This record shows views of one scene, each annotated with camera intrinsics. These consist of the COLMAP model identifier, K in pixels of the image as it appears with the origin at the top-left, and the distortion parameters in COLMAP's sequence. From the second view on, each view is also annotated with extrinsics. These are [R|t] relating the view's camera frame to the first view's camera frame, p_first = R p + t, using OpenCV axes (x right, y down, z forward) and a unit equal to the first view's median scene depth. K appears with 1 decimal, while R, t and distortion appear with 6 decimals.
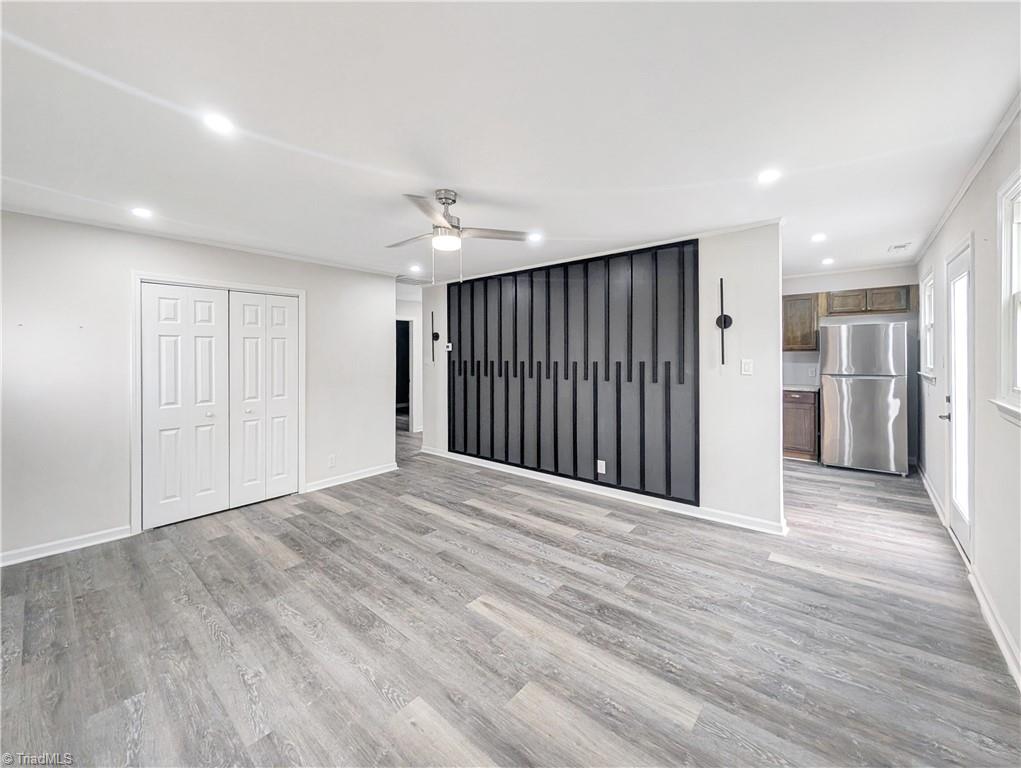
lens RADIAL K [[412.9, 0, 515.3], [0, 412.9, 352.5], [0, 0, 1]] dist [-0.002182, -0.000422]
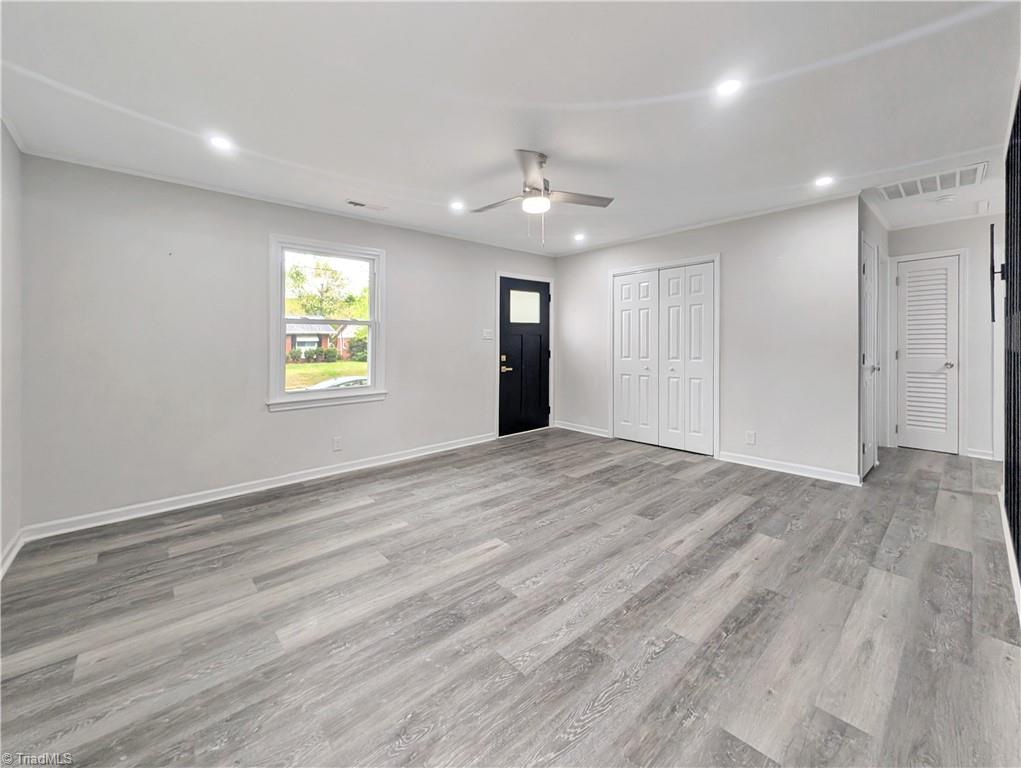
lens RADIAL K [[407.1, 0, 506.0], [0, 407.1, 342.2], [0, 0, 1]] dist [0.013226, -0.007757]
pose [[-0.144558, 0.007279, -0.989470, 0.613573], [0.023412, 0.999718, 0.003934, 0.054739], [0.989219, -0.022597, -0.144688, 0.767630]]
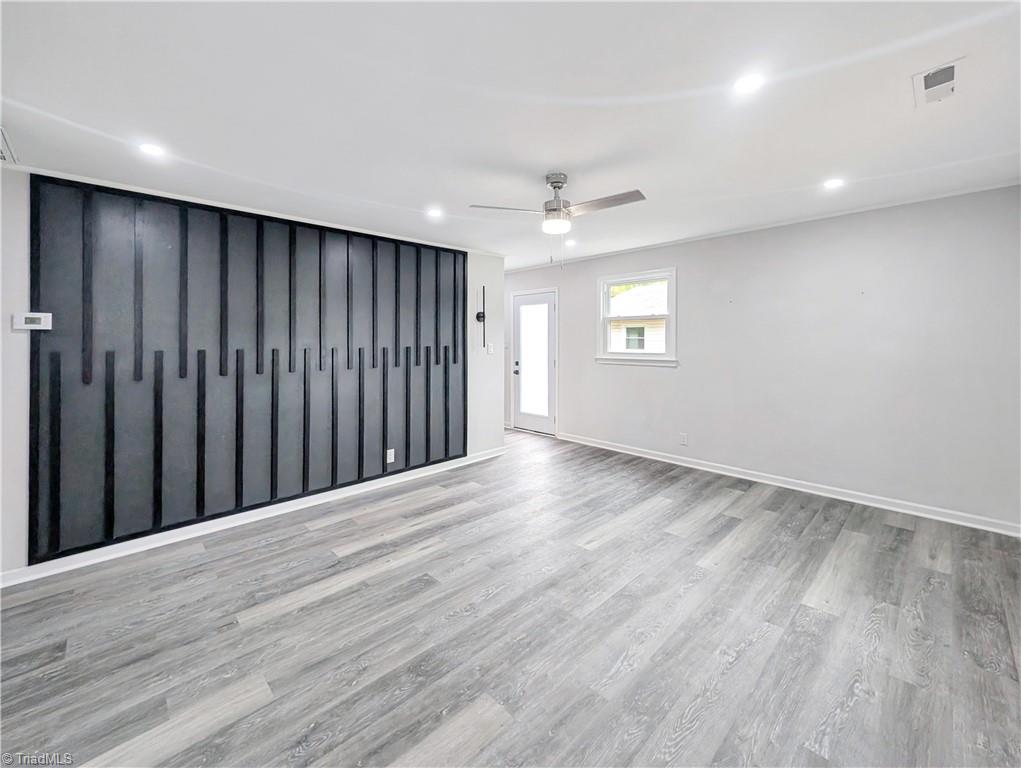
lens RADIAL K [[424.5, 0, 508.3], [0, 424.5, 340.9], [0, 0, 1]] dist [0.004093, 0.000567]
pose [[0.094119, 0.009646, 0.995514, -0.862754], [0.000989, 0.999952, -0.009782, 0.020144], [-0.995561, 0.001905, 0.094104, 0.718639]]
